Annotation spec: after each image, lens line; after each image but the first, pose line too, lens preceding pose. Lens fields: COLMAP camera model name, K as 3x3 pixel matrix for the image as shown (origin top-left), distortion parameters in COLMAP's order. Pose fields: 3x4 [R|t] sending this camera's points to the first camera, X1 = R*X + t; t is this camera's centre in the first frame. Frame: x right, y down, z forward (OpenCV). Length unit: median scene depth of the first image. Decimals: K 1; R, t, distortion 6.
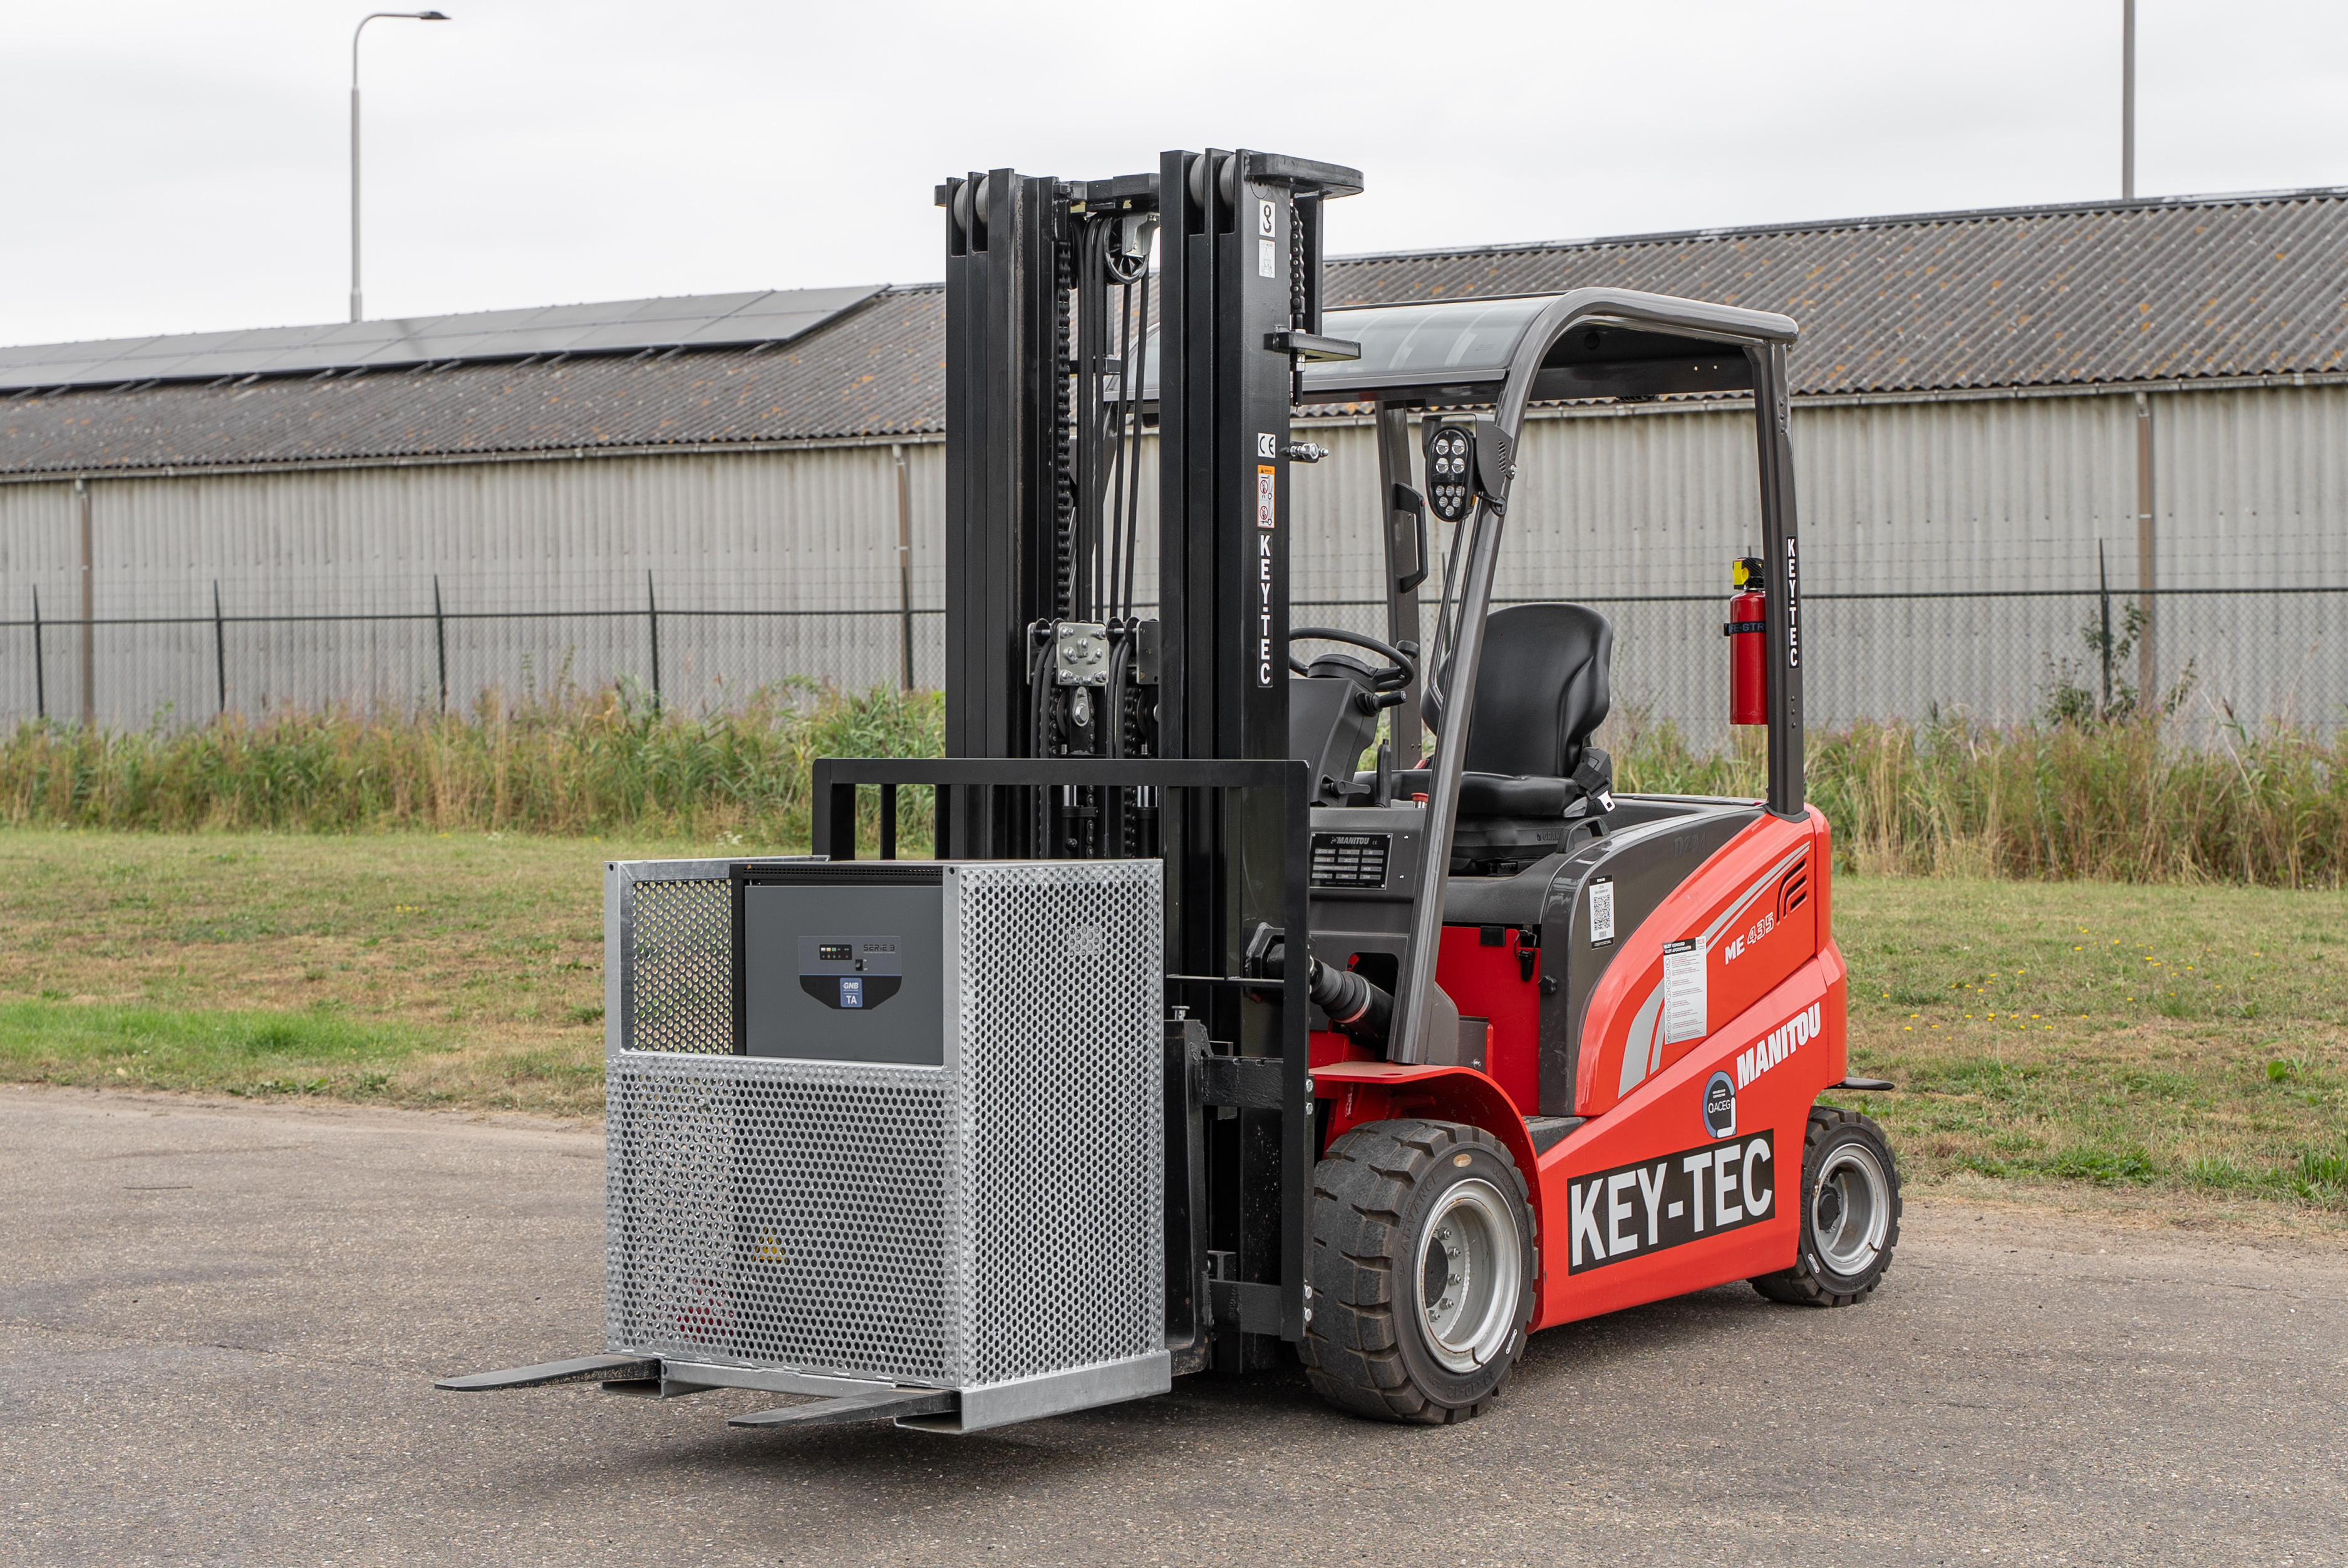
lens RADIAL K [[4175.2, 0, 1174.0], [0, 4175.2, 784.0], [0, 0, 1]] dist [-0.002522, -0.047811]
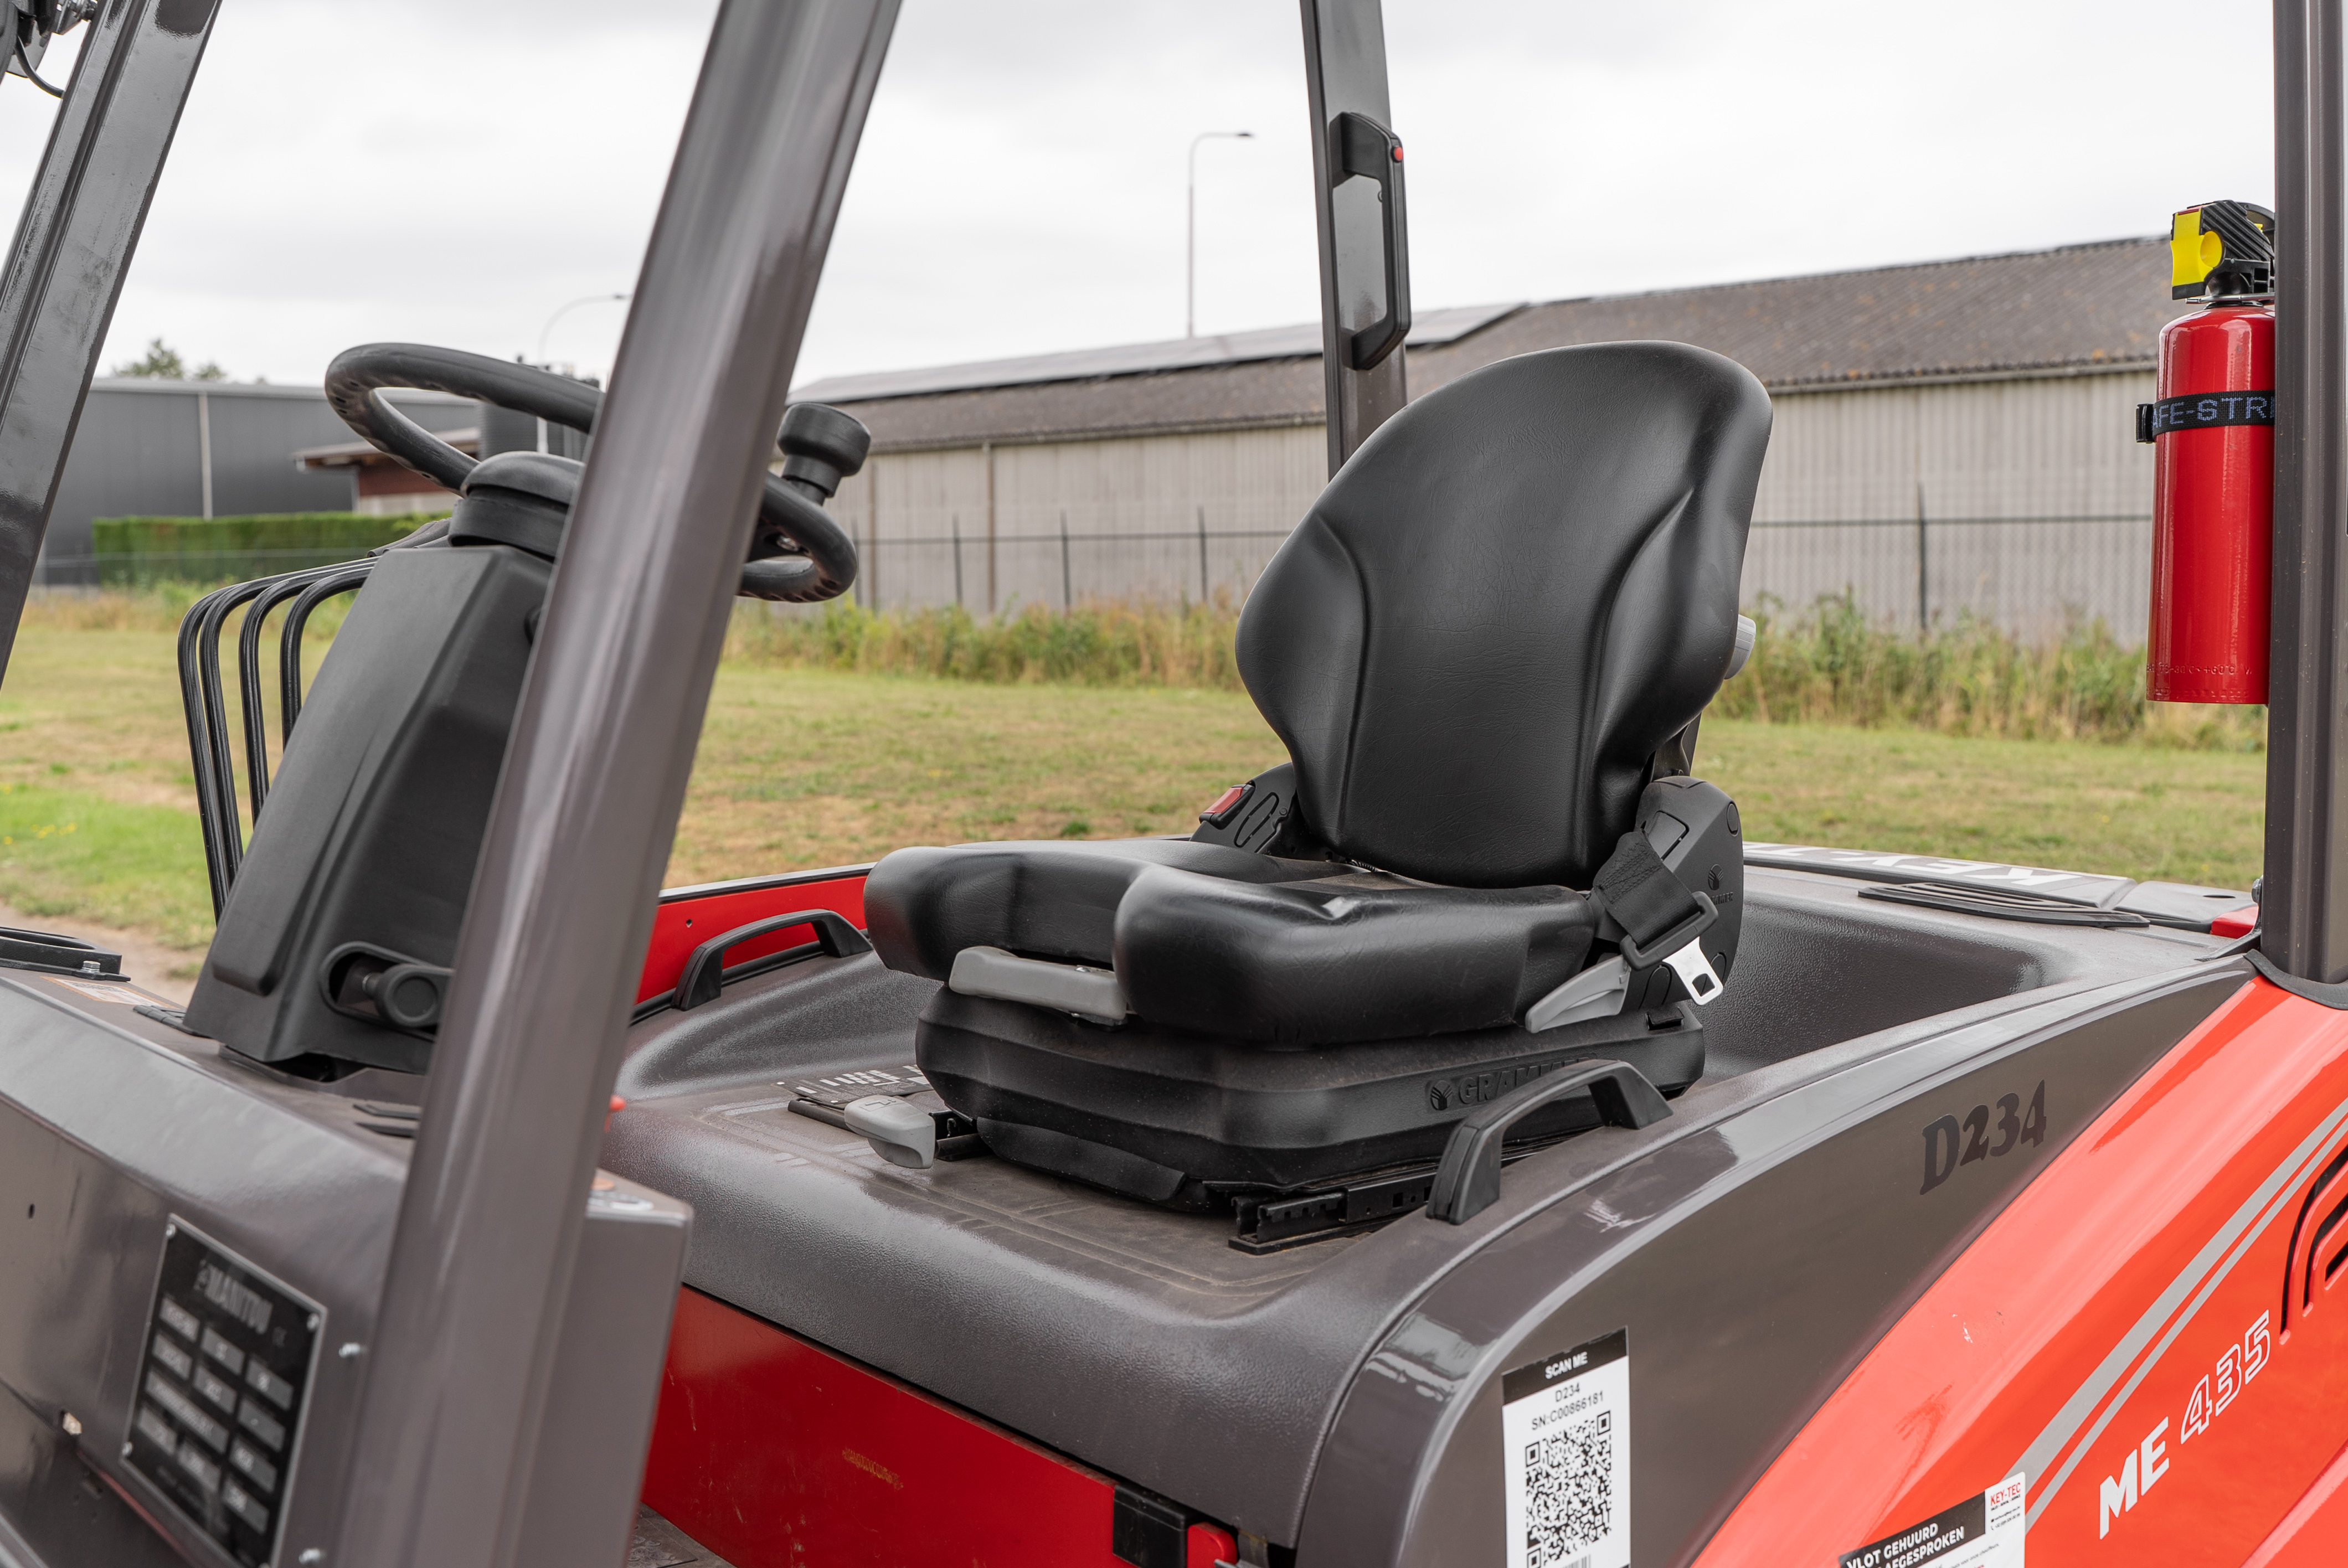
lens RADIAL K [[2409.3, 0, 1171.5], [0, 2409.3, 759.5], [0, 0, 1]] dist [0.008652, 0.012712]
pose [[0.967898, 0.023544, -0.250239, 0.029094], [-0.011300, 0.998673, 0.050252, -0.005125], [0.251090, -0.045811, 0.966879, 0.217475]]
